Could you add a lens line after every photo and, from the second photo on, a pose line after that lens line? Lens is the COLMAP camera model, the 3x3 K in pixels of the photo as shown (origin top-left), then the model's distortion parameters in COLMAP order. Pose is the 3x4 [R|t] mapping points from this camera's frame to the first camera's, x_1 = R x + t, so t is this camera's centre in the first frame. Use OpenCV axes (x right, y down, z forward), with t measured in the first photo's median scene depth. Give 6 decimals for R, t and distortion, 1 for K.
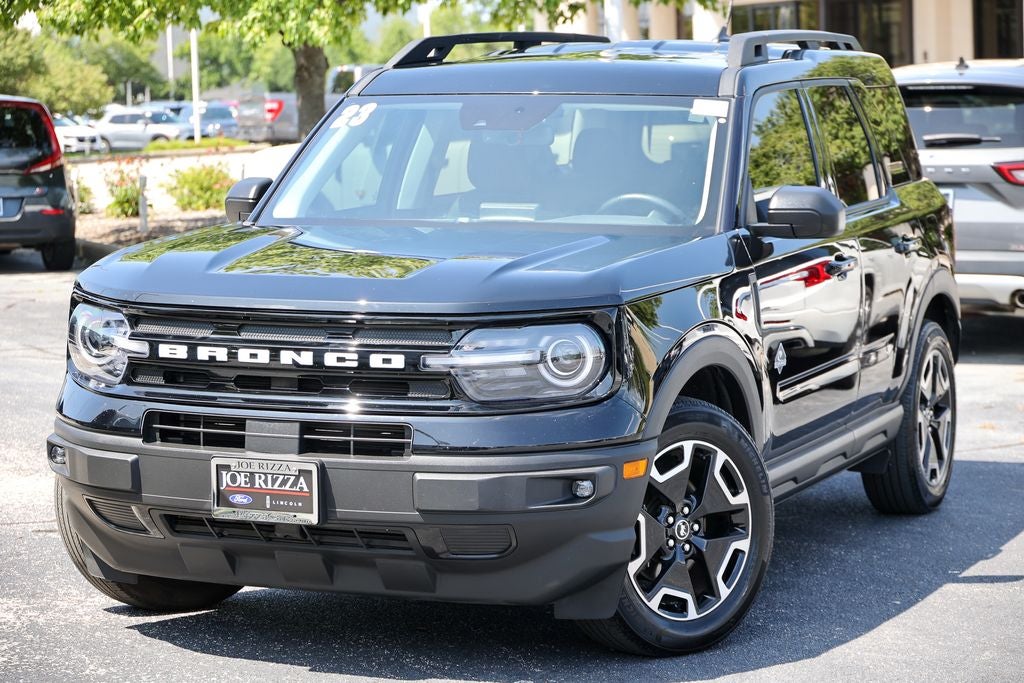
lens RADIAL K [[2637.9, 0, 502.9], [0, 2637.9, 342.3], [0, 0, 1]] dist [-0.144136, 0.000000]
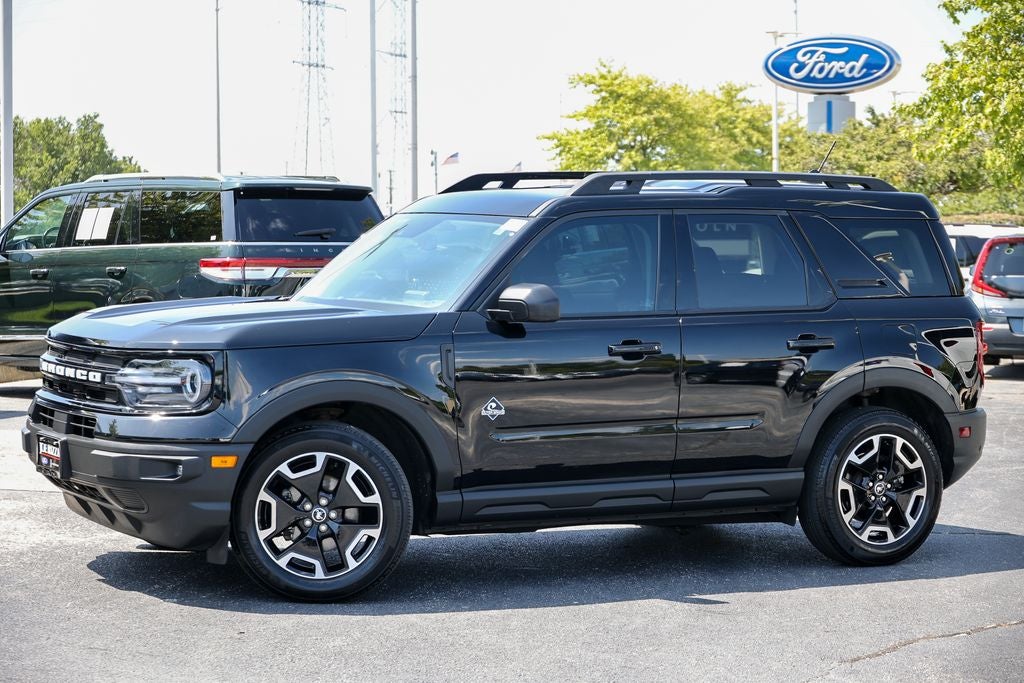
lens RADIAL K [[2233.7, 0, 512.4], [0, 2233.7, 342.9], [0, 0, 1]] dist [-0.042071, 0.000000]
pose [[0.794027, 0.049041, -0.605901, 0.888675], [-0.078639, 0.996652, -0.022387, -0.002672], [0.602774, 0.065423, 0.795225, 0.099607]]
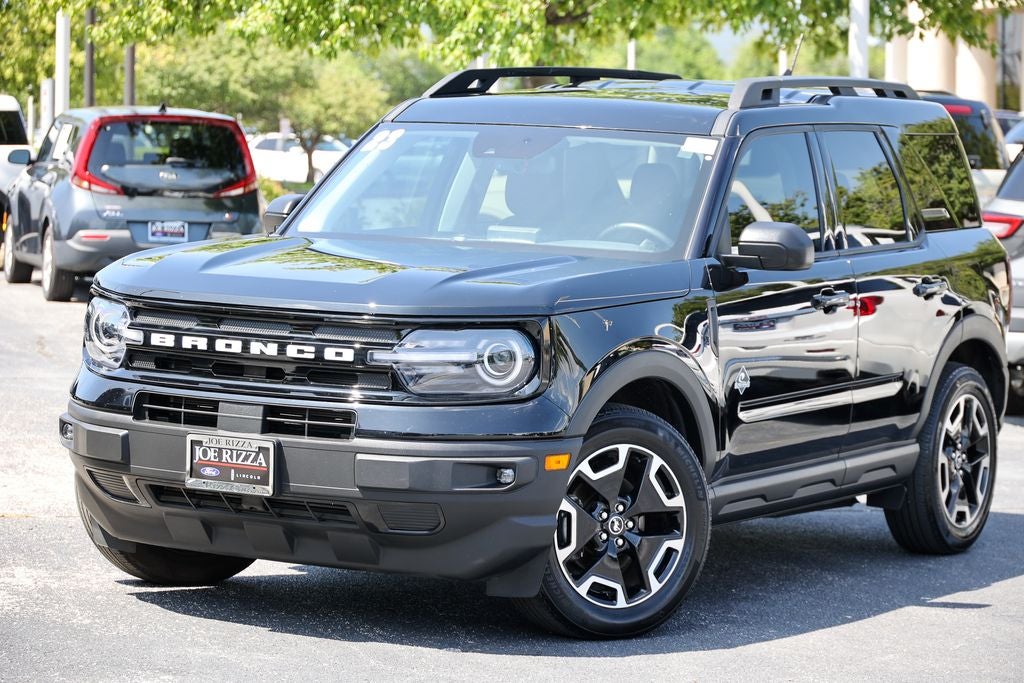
lens RADIAL K [[3203.9, 0, 513.4], [0, 3203.9, 330.9], [0, 0, 1]] dist [-0.107925, 0.000000]
pose [[0.992717, 0.046010, -0.111337, 0.173025], [-0.049411, 0.998387, -0.027979, 0.029982], [0.109870, 0.033277, 0.993389, -0.340473]]
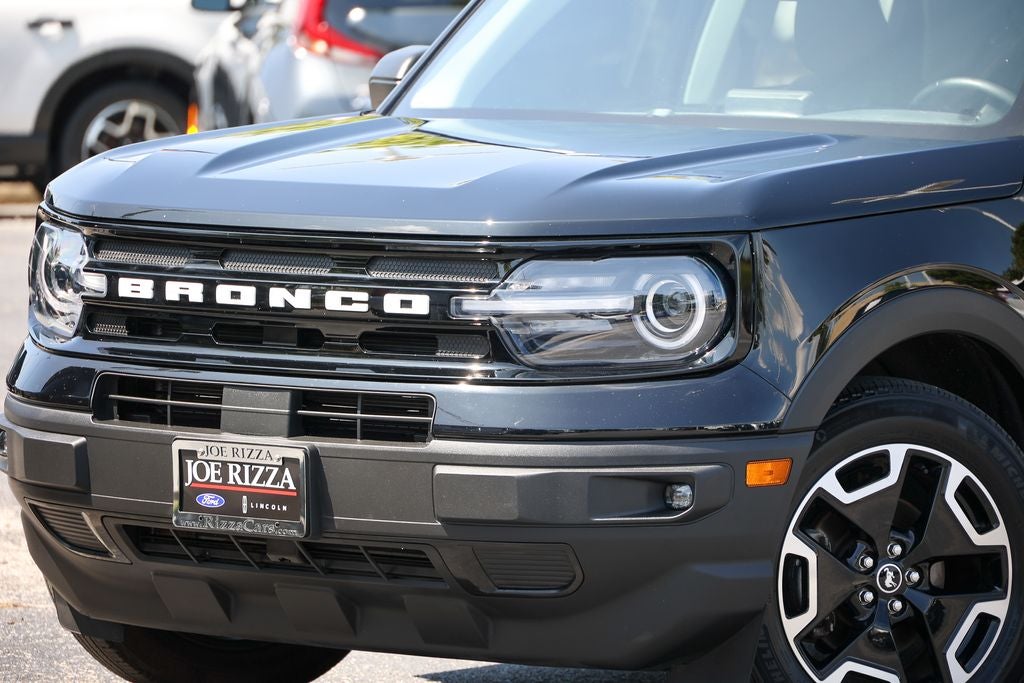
lens RADIAL K [[6508.0, 0, 512.2], [0, 6508.0, 141.5], [0, 0, 1]] dist [-0.951793, 0.000000]
pose [[0.969845, 0.016185, -0.243186, 0.374203], [-0.029857, 0.998167, -0.052640, 0.050469], [0.241888, 0.058313, 0.968550, -0.610132]]
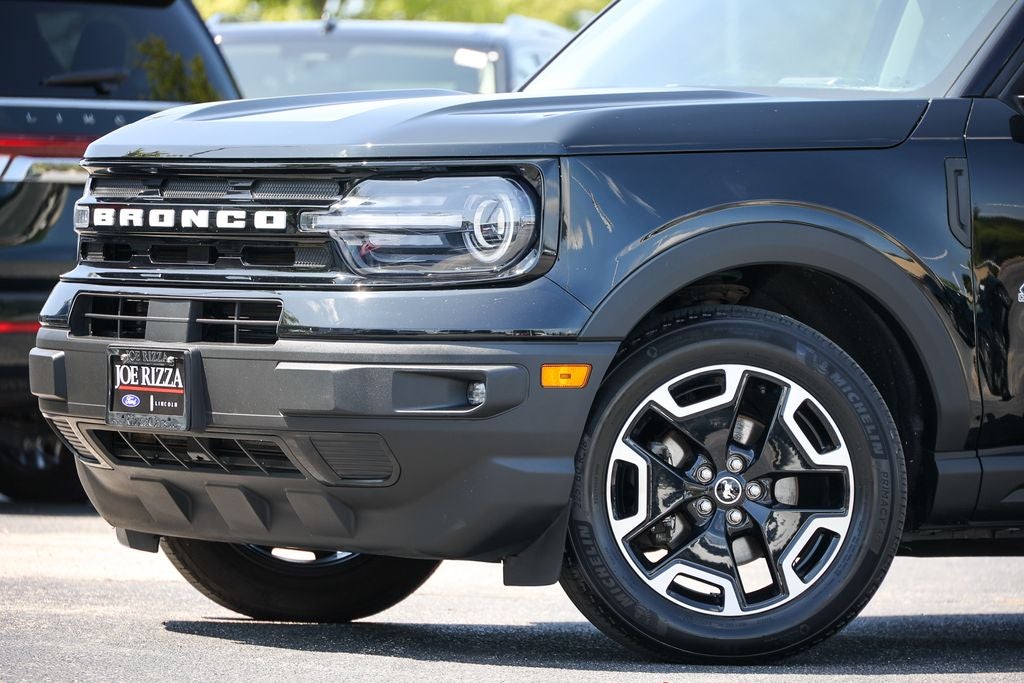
lens RADIAL K [[6508.0, 0, 516.1], [0, 6508.0, 347.2], [0, 0, 1]] dist [-0.951793, 0.000000]
pose [[0.848366, 0.027154, -0.528713, 0.963964], [-0.071034, 0.995492, -0.062853, 0.149411], [0.524623, 0.090879, 0.846470, -0.534389]]
